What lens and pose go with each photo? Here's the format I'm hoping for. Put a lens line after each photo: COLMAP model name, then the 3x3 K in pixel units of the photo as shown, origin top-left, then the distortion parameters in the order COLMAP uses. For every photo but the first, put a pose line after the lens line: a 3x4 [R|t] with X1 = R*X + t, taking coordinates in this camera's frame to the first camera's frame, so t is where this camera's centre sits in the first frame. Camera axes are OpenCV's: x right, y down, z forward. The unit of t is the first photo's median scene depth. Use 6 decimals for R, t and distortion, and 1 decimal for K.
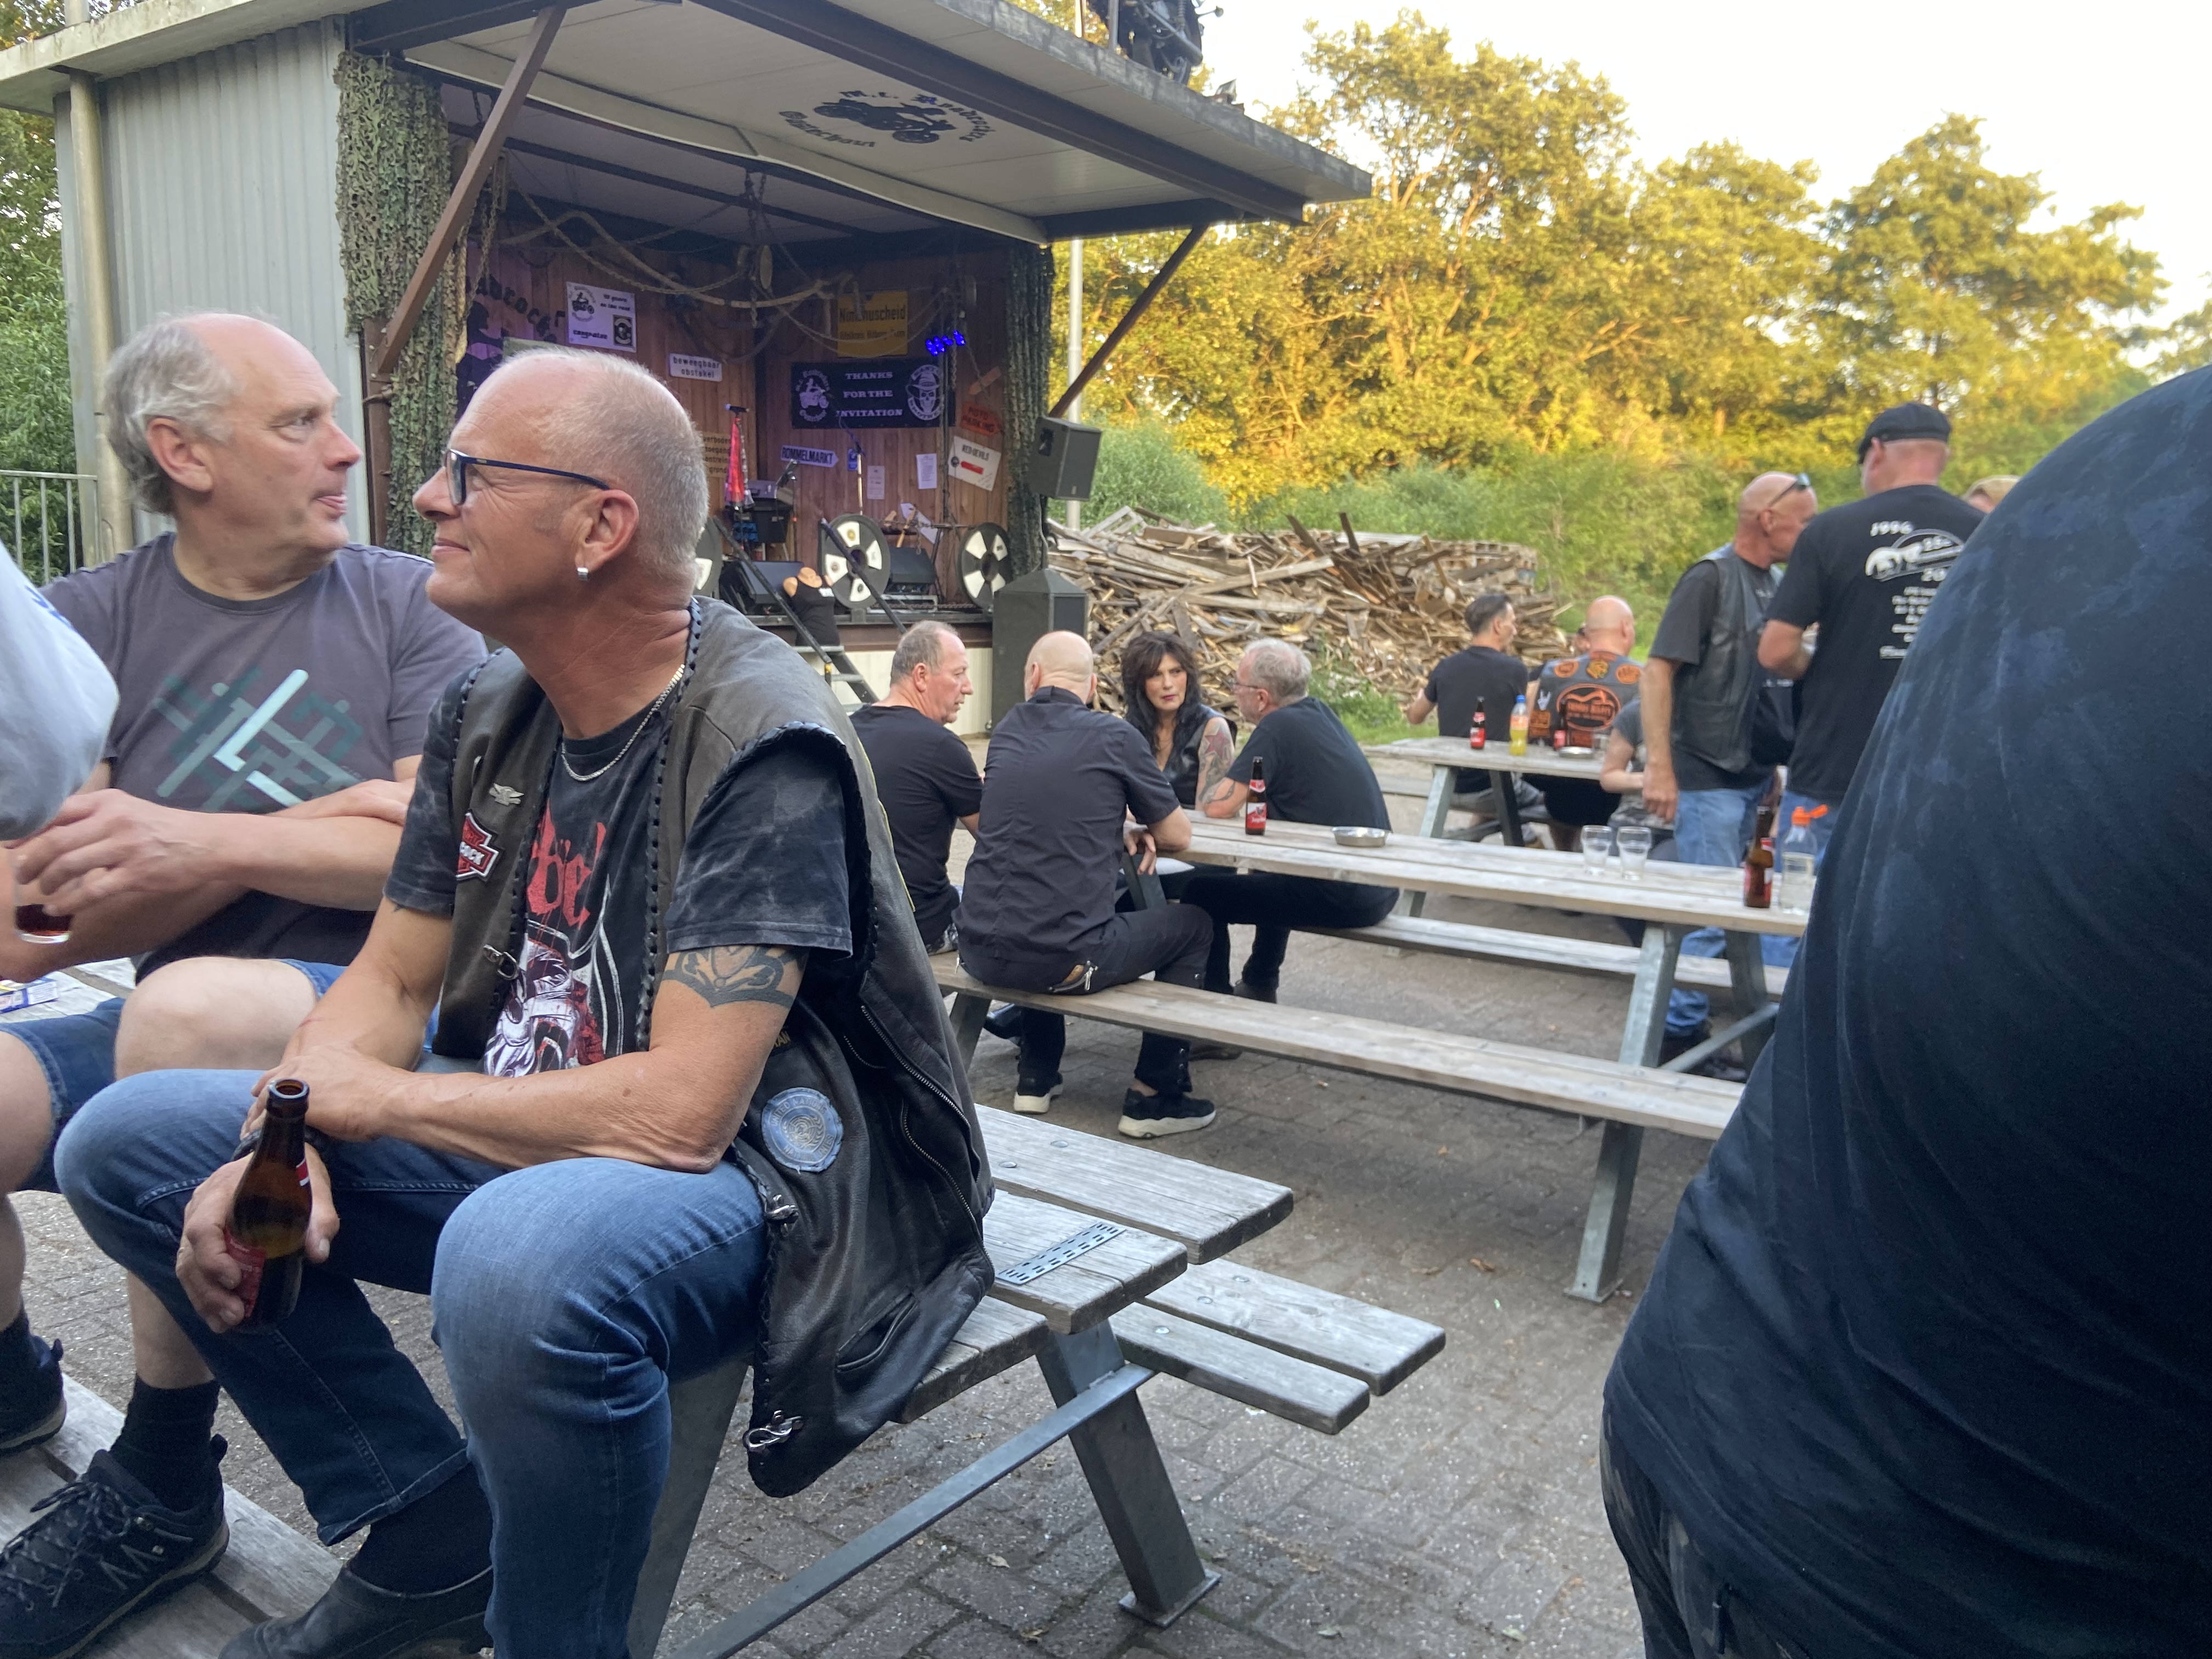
lens RADIAL K [[1654.0, 0, 1106.0], [0, 1654.0, 829.5], [0, 0, 1]] dist [0.134447, -0.170920]
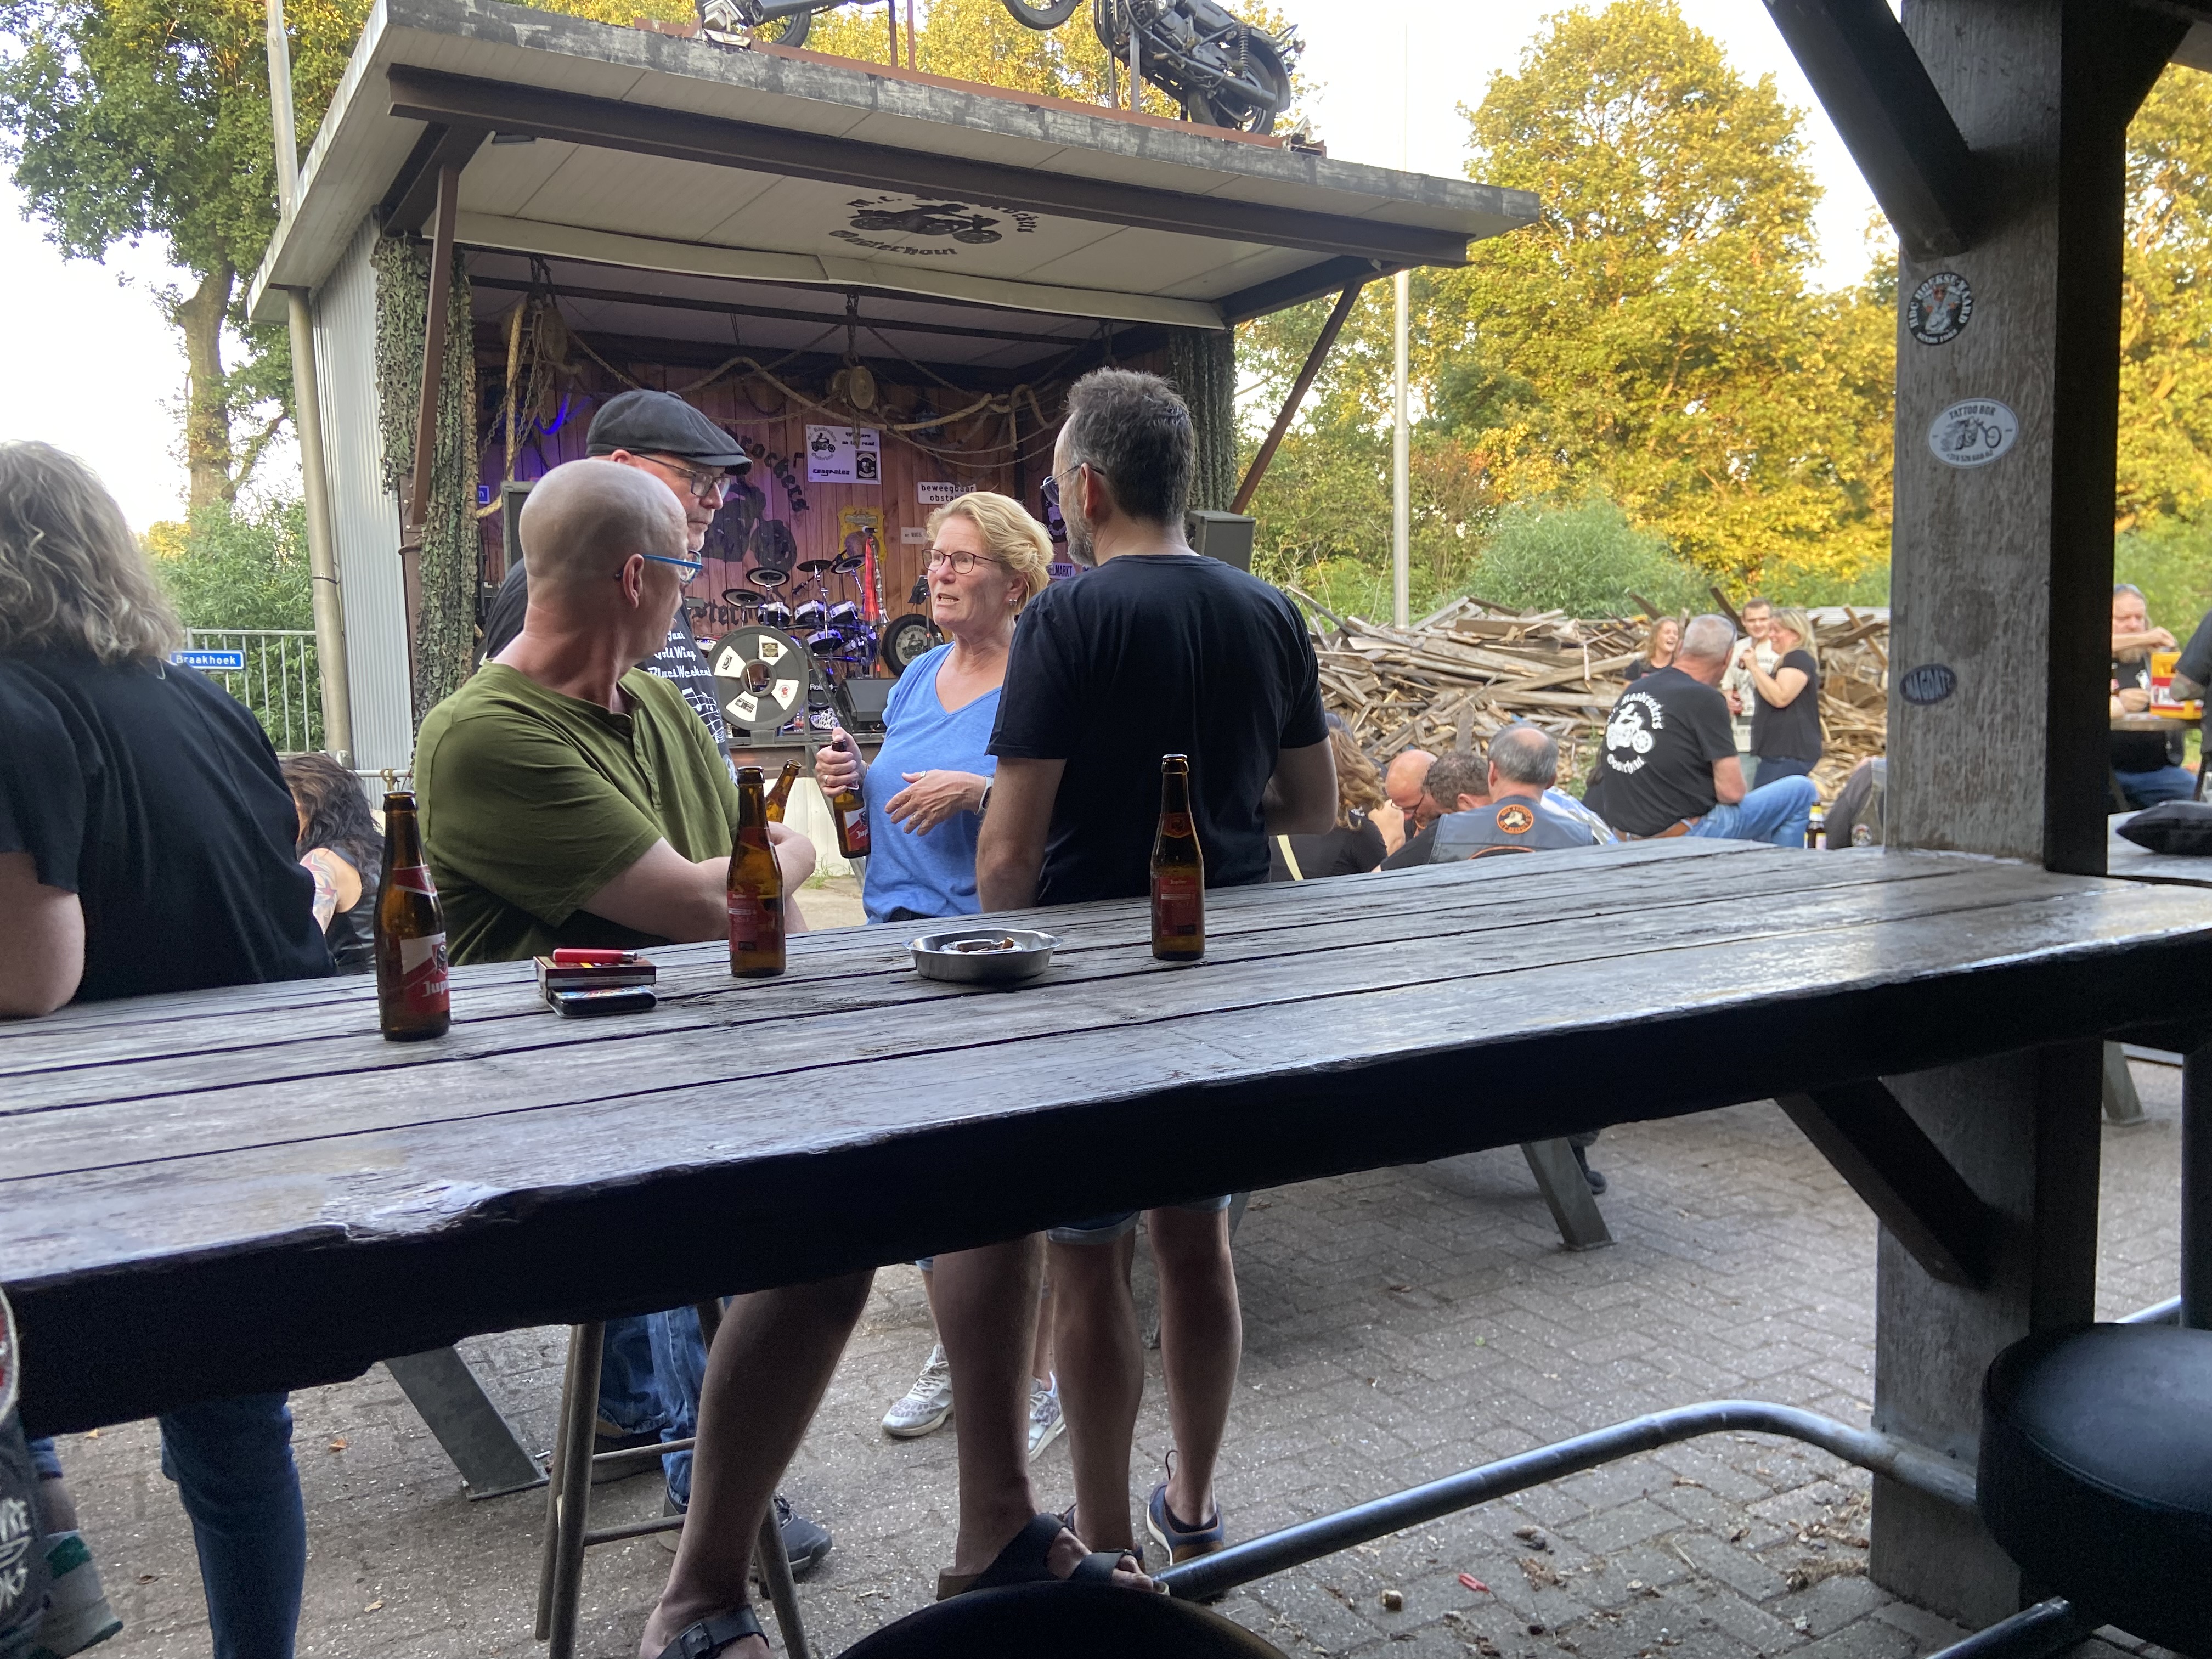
lens RADIAL K [[1654.0, 0, 1106.0], [0, 1654.0, 829.5], [0, 0, 1]] dist [0.134447, -0.170920]
pose [[0.909742, -0.004167, -0.415153, 0.222412], [-0.022975, 0.997912, -0.060362, -0.010716], [0.414537, 0.064452, 0.907747, 0.115457]]
